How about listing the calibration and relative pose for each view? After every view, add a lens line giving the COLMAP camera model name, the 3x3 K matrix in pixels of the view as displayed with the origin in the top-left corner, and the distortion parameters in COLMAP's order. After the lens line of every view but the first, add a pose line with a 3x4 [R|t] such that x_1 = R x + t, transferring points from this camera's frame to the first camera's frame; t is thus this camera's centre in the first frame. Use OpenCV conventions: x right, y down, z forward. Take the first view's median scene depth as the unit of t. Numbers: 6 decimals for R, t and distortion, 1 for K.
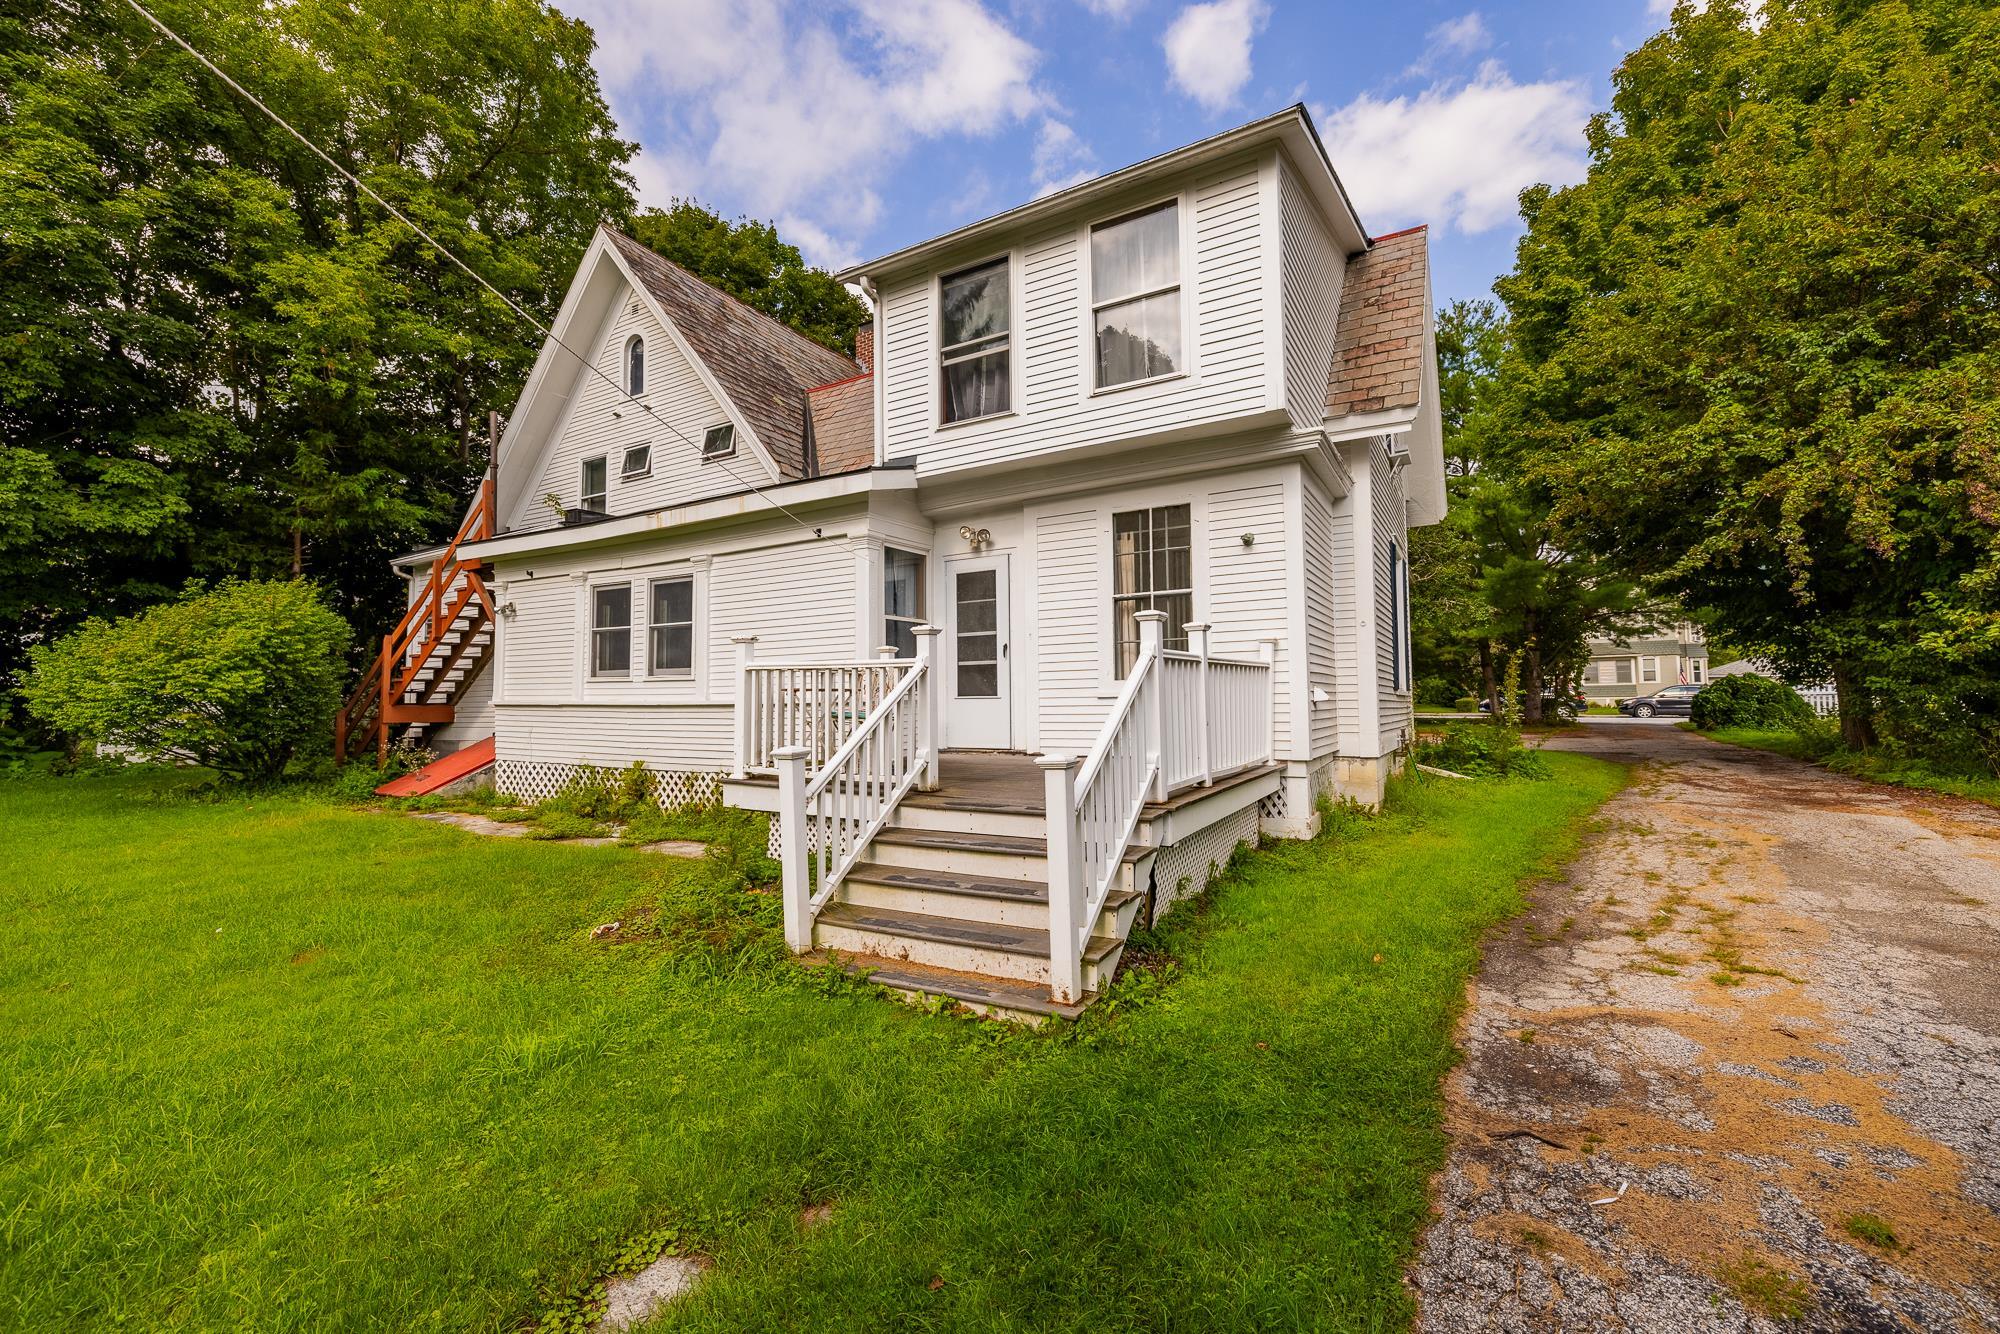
lens RADIAL K [[867.1, 0, 1000.0], [0, 867.1, 667.0], [0, 0, 1]] dist [0.012430, -0.000088]
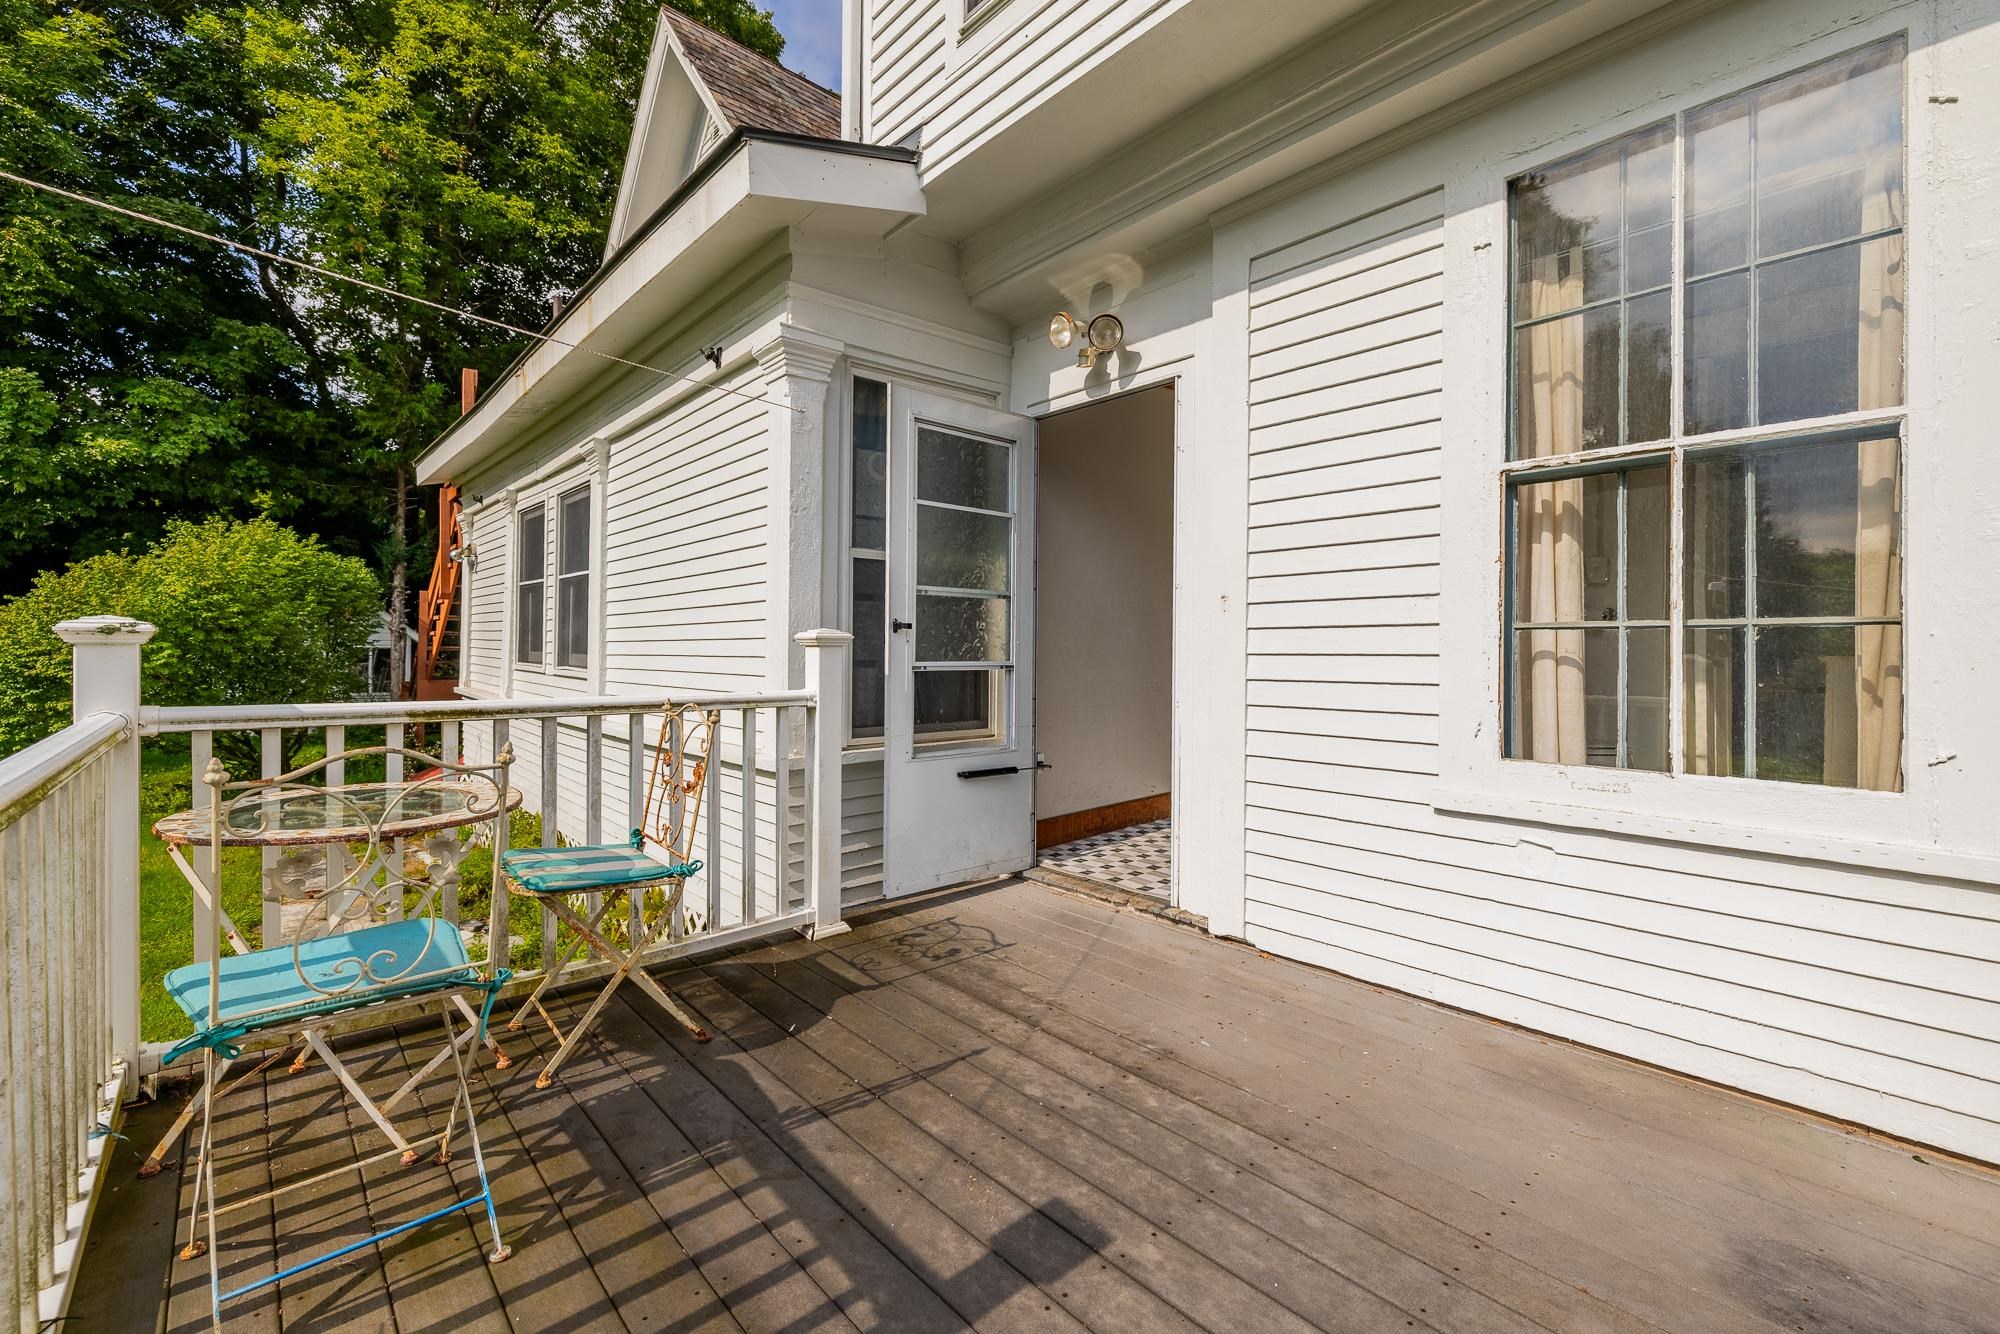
lens RADIAL K [[867.1, 0, 1000.0], [0, 867.1, 667.0], [0, 0, 1]] dist [0.012430, -0.000088]
pose [[0.951019, 0.023042, -0.308273, 0.059215], [-0.002654, 0.997790, 0.066392, -0.032294], [0.309121, -0.062322, 0.948978, 0.634126]]
